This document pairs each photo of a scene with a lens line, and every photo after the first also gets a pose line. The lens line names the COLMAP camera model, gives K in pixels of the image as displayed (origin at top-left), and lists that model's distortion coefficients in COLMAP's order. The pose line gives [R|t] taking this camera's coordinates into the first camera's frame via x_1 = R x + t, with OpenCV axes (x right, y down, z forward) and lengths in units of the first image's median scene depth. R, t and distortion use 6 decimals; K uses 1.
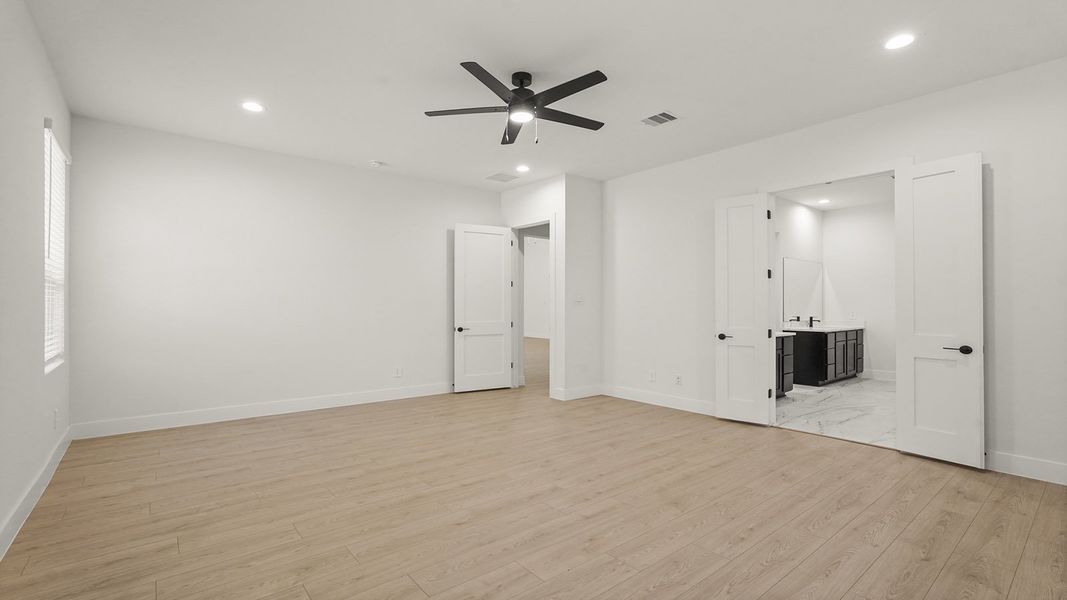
lens RADIAL K [[398.5, 0, 536.4], [0, 398.5, 298.7], [0, 0, 1]] dist [-0.002892, -0.000127]
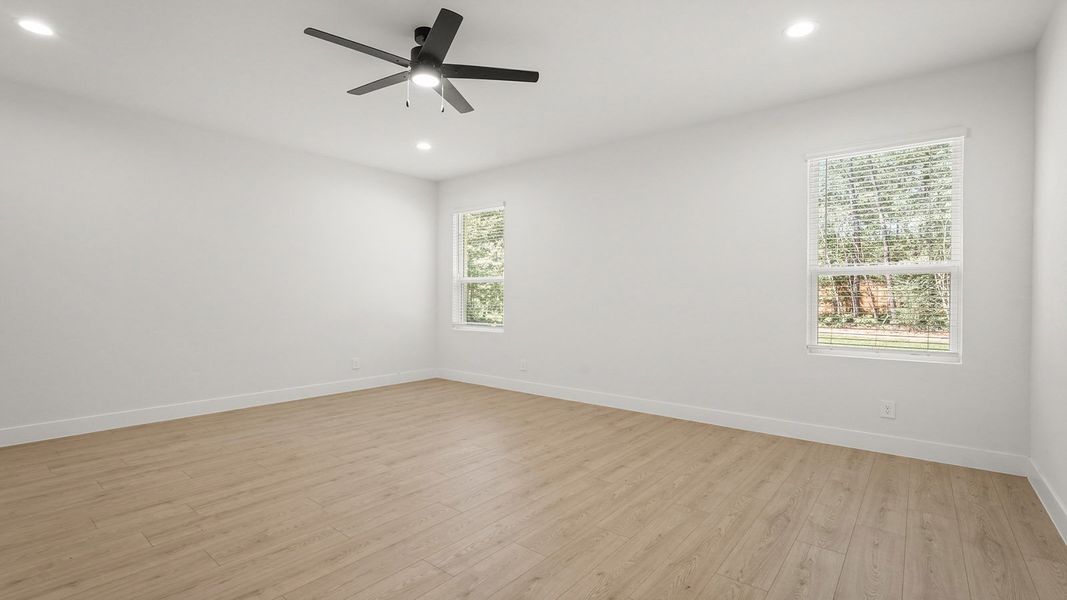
lens RADIAL K [[398.5, 0, 536.4], [0, 398.5, 298.7], [0, 0, 1]] dist [-0.002892, -0.000127]
pose [[-0.970412, -0.004960, -0.241405, -0.069558], [-0.002196, 0.999929, -0.011716, 0.027242], [0.241446, -0.010839, -0.970354, 1.953461]]
